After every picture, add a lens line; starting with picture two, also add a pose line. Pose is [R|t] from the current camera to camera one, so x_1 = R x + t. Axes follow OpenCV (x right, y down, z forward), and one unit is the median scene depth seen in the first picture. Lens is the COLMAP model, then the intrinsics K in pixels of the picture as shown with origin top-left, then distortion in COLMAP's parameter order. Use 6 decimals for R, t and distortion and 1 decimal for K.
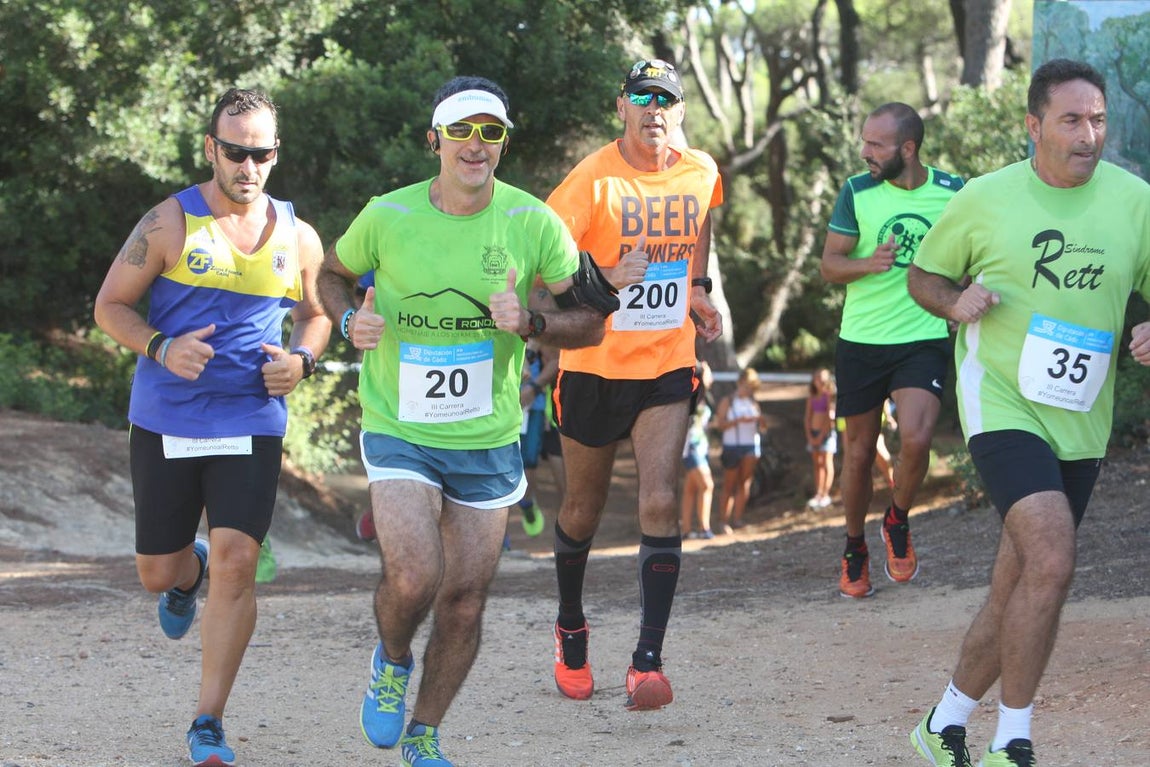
lens RADIAL K [[6213.7, 0, 575.0], [0, 6213.7, 383.5], [0, 0, 1]] dist [0.104656, 47.889568]
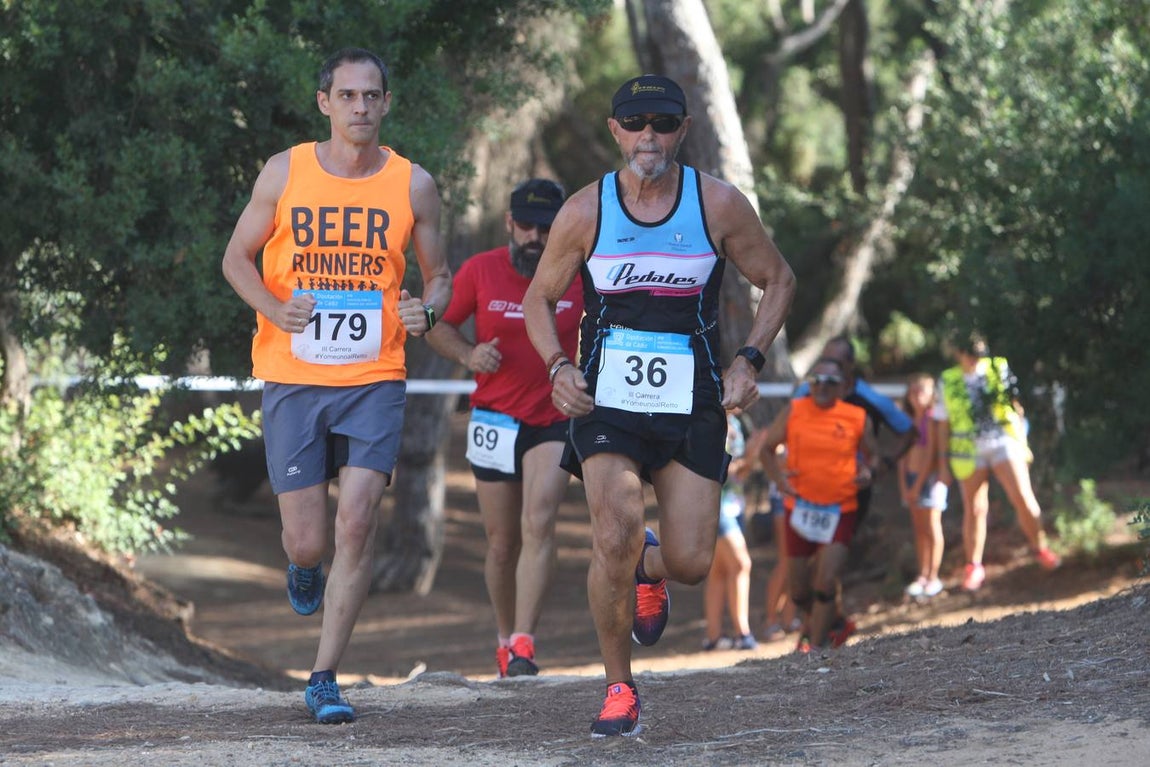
lens RADIAL K [[6213.7, 0, 575.0], [0, 6213.7, 383.5], [0, 0, 1]] dist [0.104656, 47.889568]
pose [[0.999818, -0.012033, 0.014813, -0.005067], [0.012279, 0.999787, -0.016618, 0.008390], [-0.014610, 0.016796, 0.999752, 0.371593]]
